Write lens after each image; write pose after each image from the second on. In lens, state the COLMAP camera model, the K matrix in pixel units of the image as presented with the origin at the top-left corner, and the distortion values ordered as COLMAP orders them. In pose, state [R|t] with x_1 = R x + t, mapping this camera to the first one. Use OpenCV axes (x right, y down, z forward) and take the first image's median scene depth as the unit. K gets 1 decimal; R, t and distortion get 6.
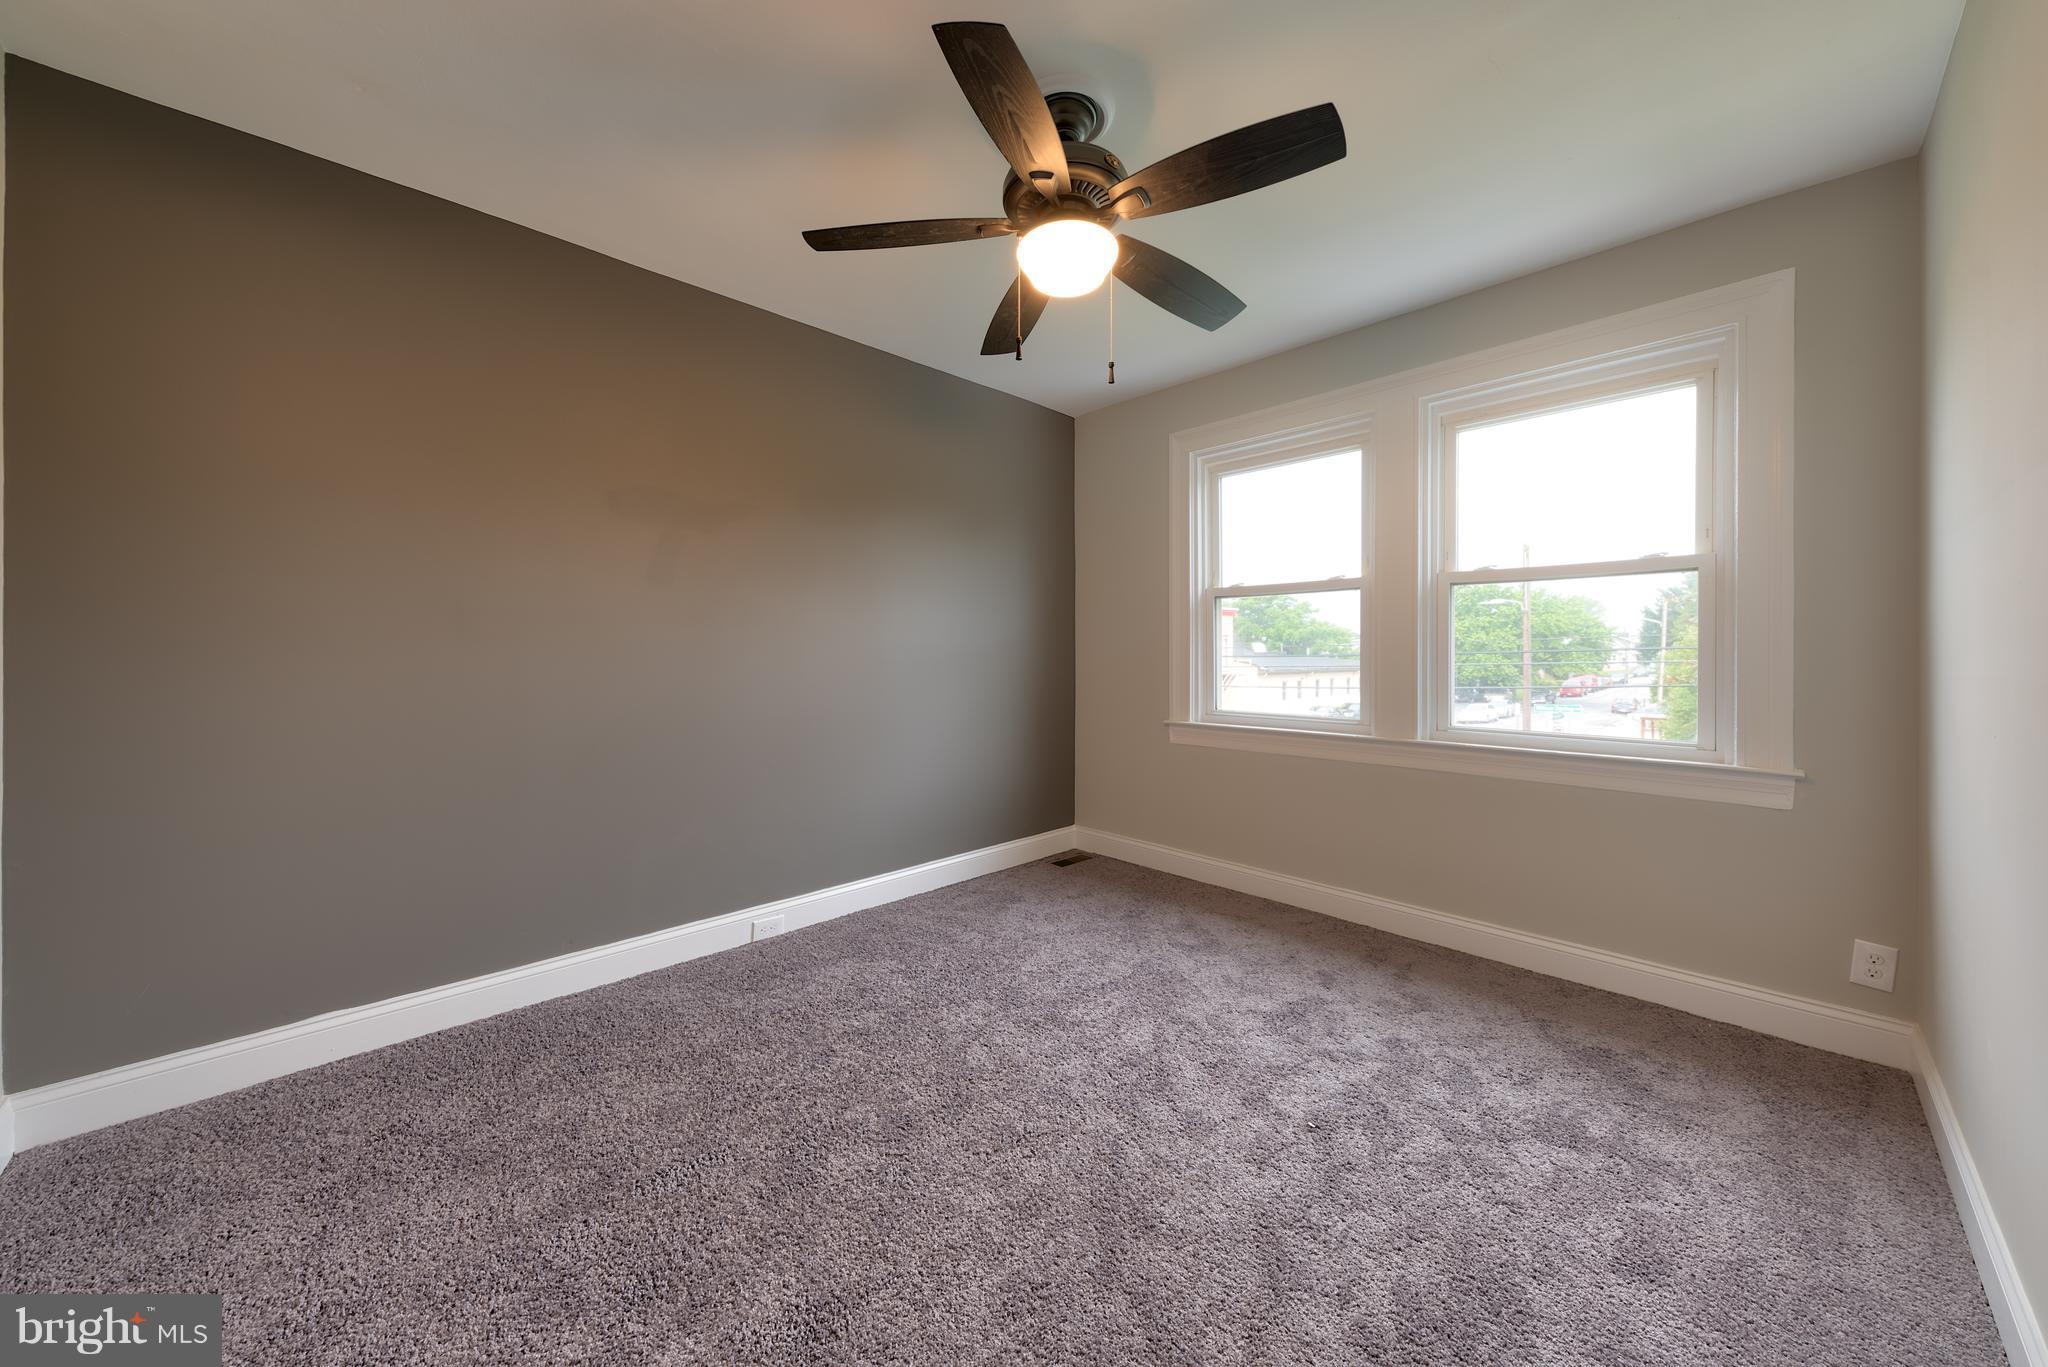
lens RADIAL K [[716.4, 0, 1018.6], [0, 716.4, 696.0], [0, 0, 1]] dist [0.002254, 0.000063]
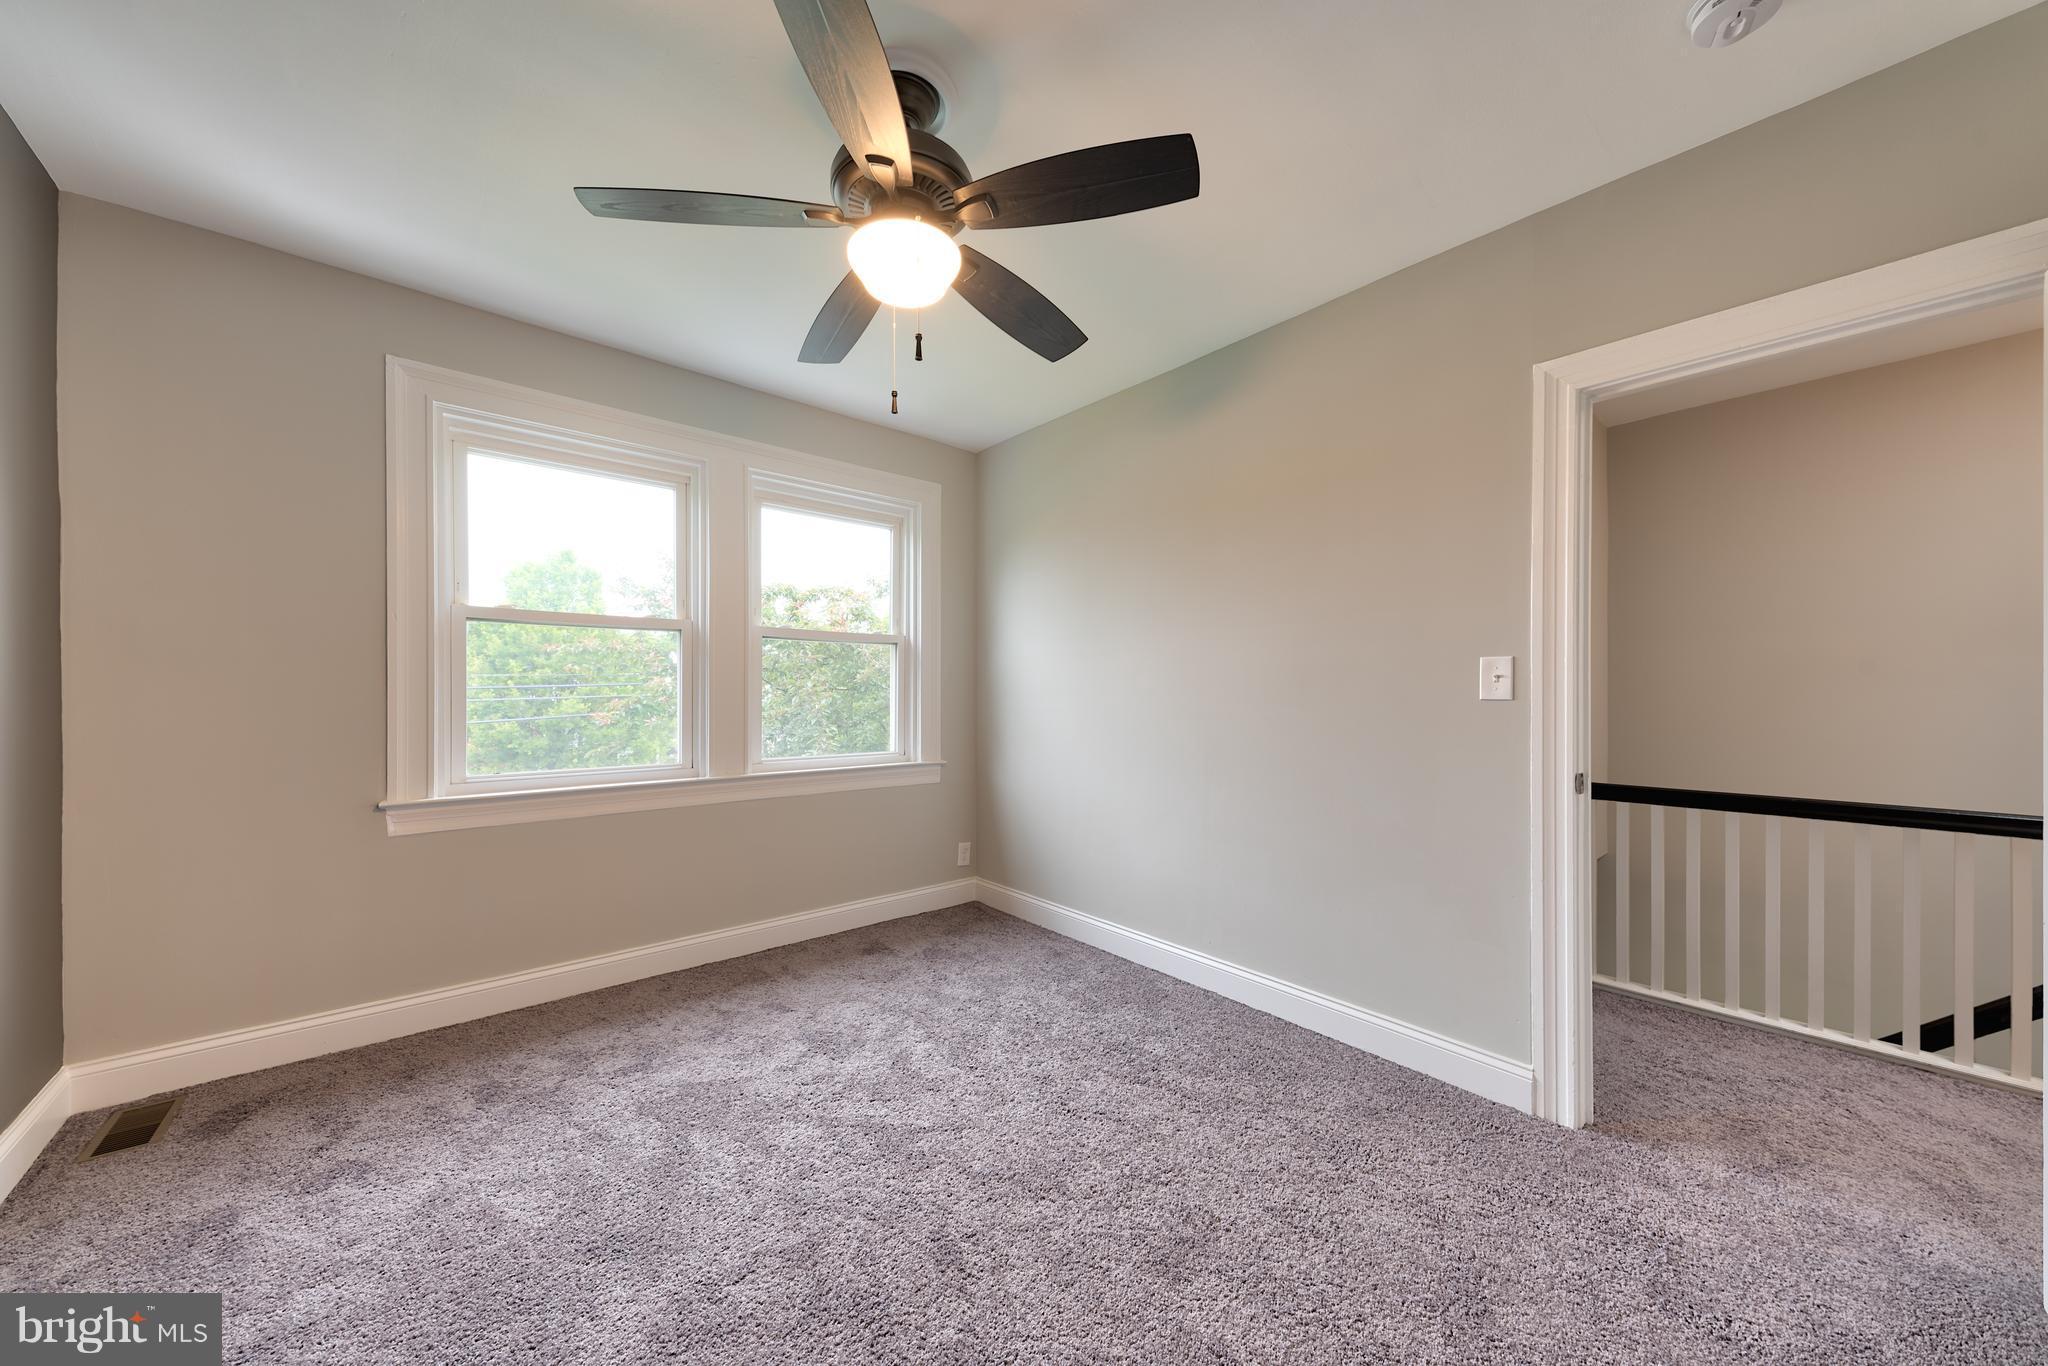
lens RADIAL K [[725.6, 0, 1018.8], [0, 725.6, 729.0], [0, 0, 1]] dist [0.000767, -0.000030]
pose [[0.030410, -0.049408, 0.998316, -0.562553], [0.059027, 0.997123, 0.047551, -0.037935], [-0.997793, 0.057482, 0.033238, 0.554769]]
